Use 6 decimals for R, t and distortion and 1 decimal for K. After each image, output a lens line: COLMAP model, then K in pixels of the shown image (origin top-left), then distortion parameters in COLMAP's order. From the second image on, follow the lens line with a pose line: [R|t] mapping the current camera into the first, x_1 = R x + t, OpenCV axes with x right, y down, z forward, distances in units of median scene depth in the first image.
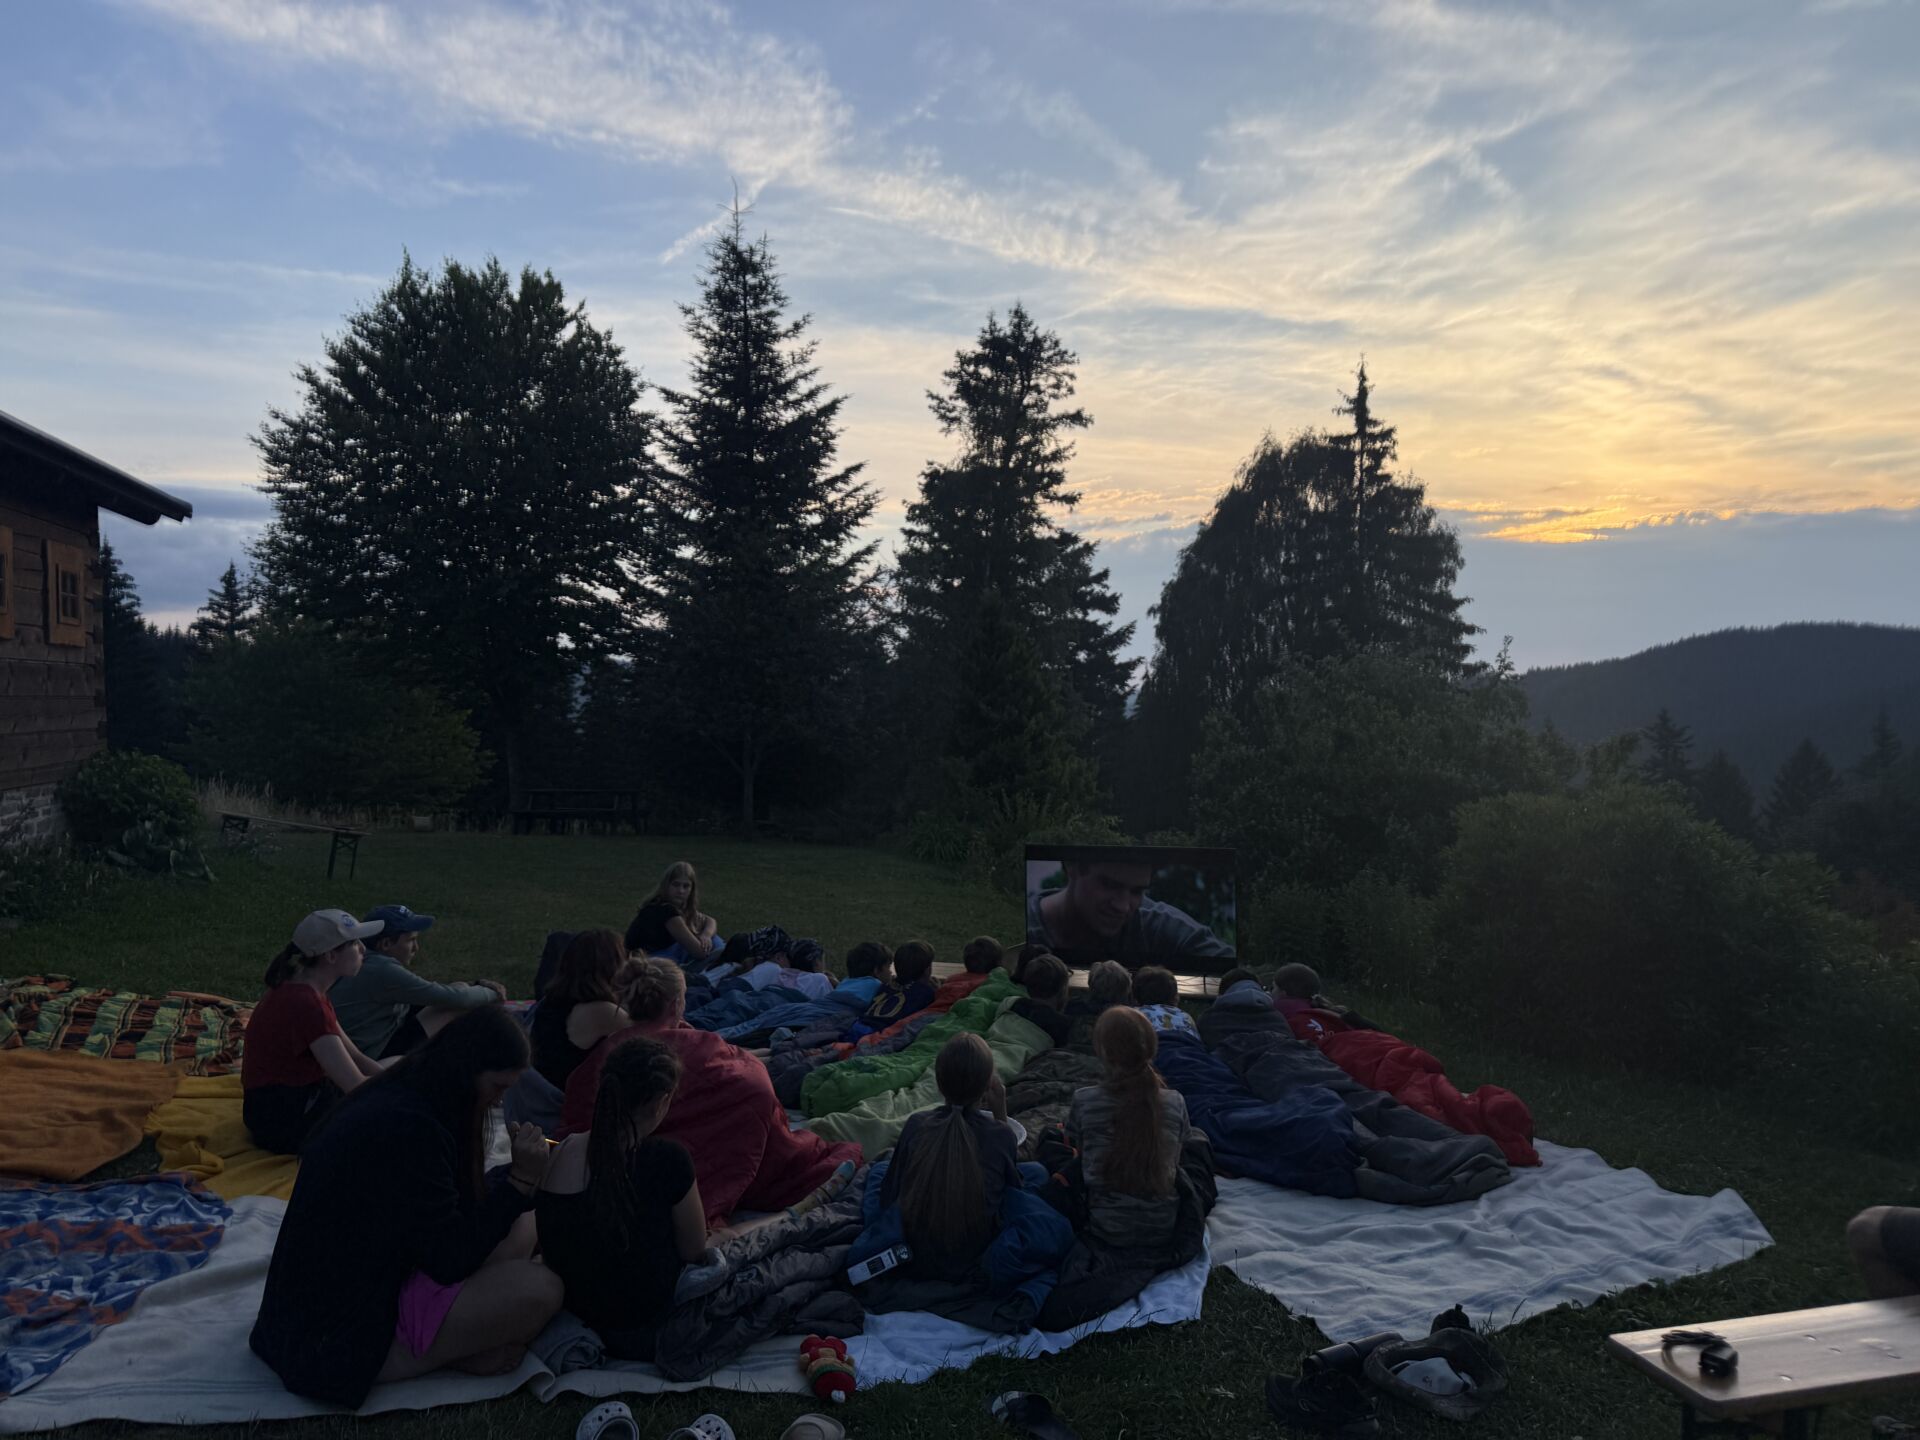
lens RADIAL K [[1407.0, 0, 947.8], [0, 1407.0, 726.4], [0, 0, 1]] dist [0.001785, 0.000337]
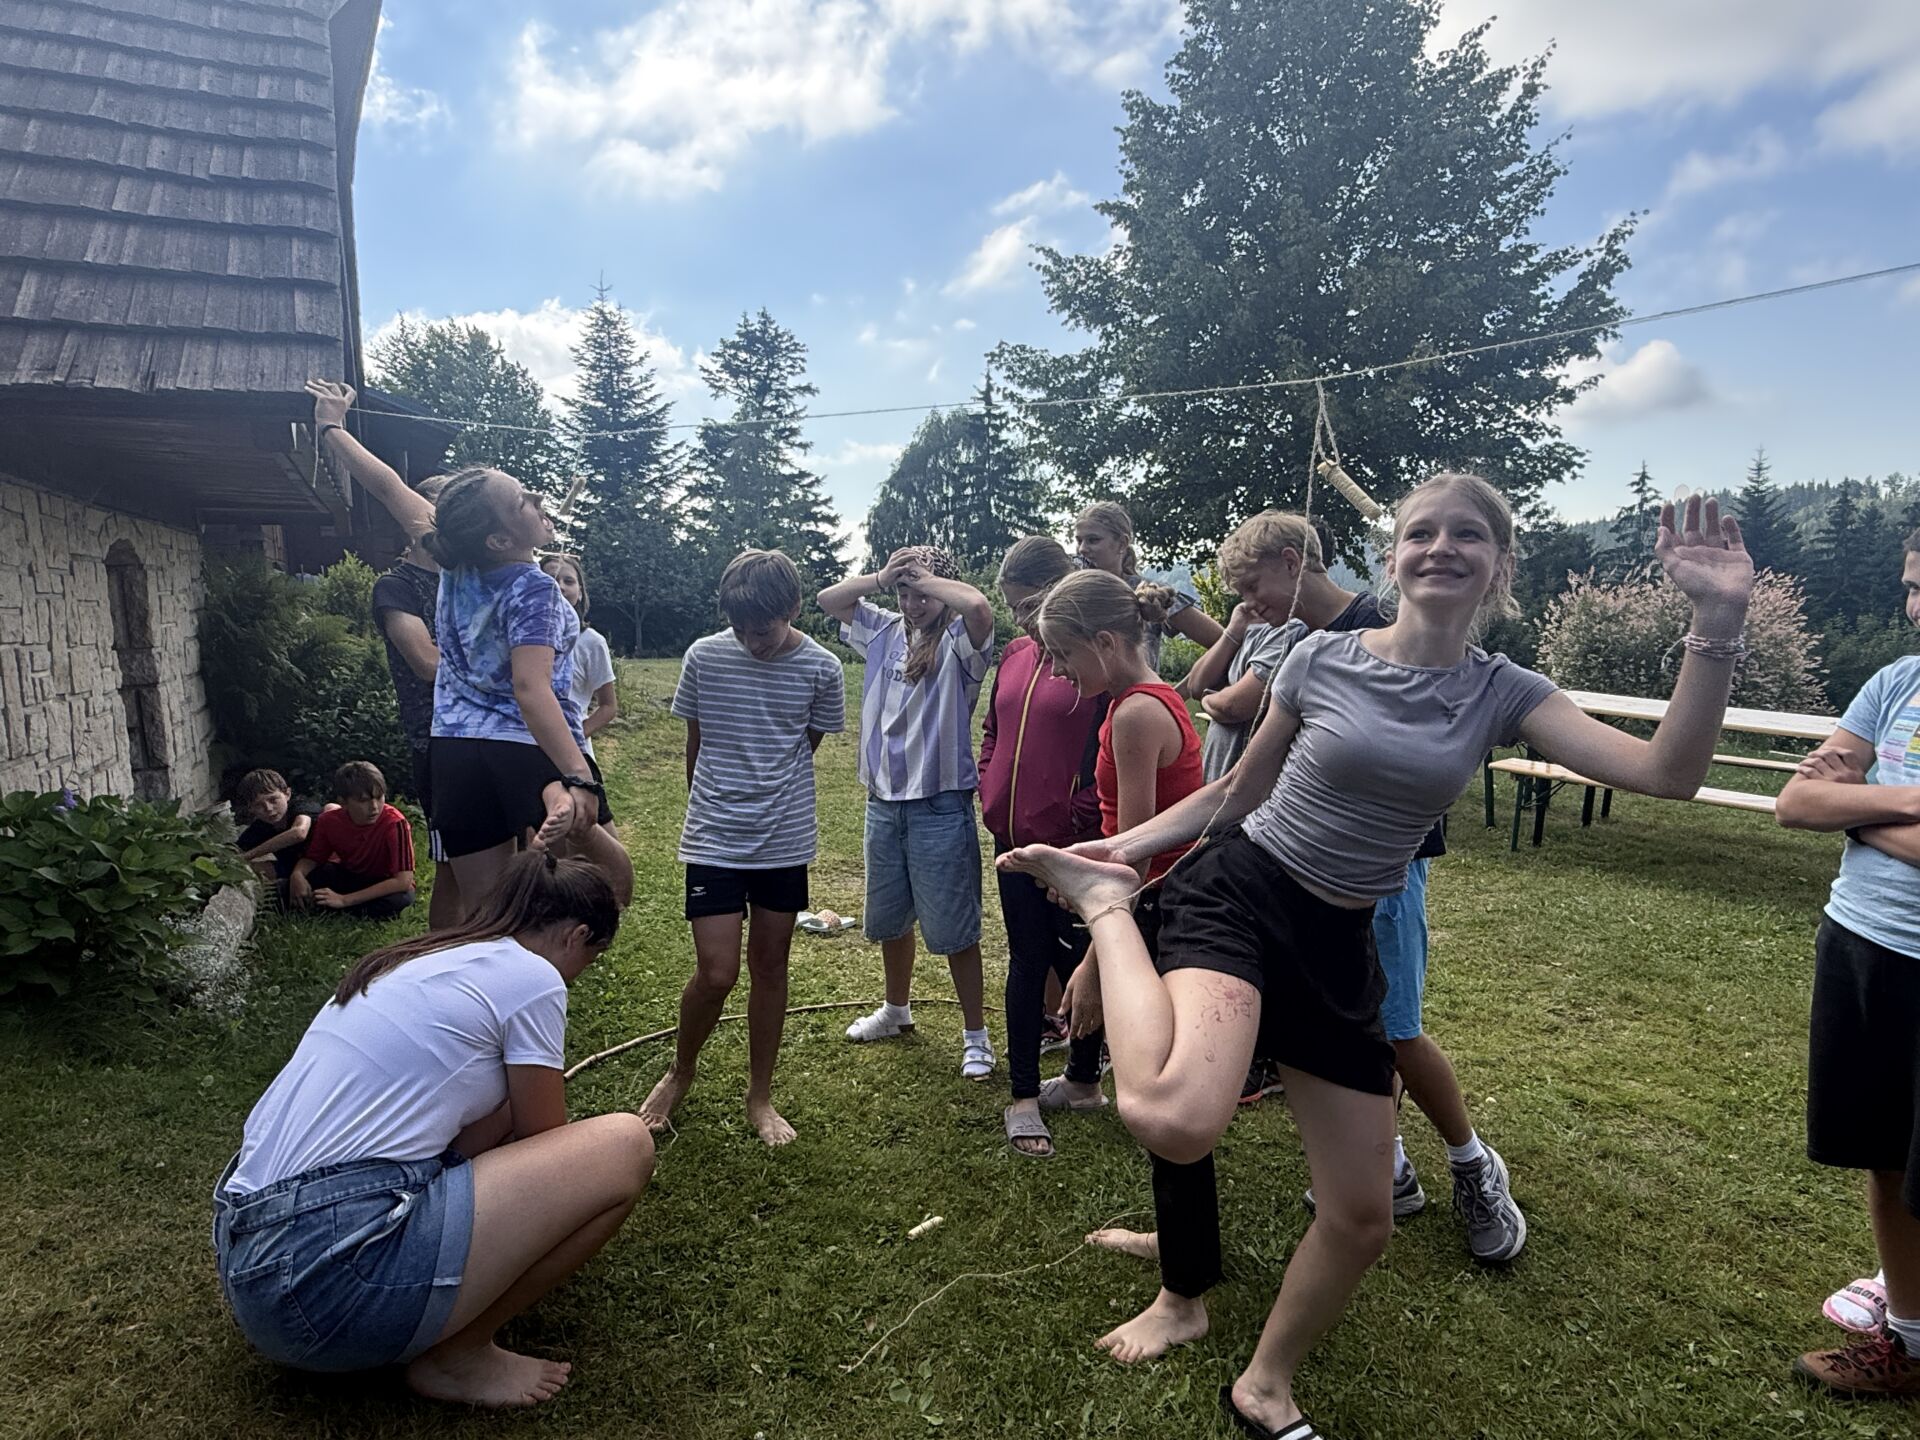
lens RADIAL K [[1111.6, 0, 962.5], [0, 1111.6, 723.3], [0, 0, 1]] dist [0.006492, 0.000653]
pose [[0.974647, -0.036018, 0.220832, -0.018757], [0.013634, 0.994684, 0.102064, 0.008207], [-0.223334, -0.096465, 0.969957, -0.187161]]
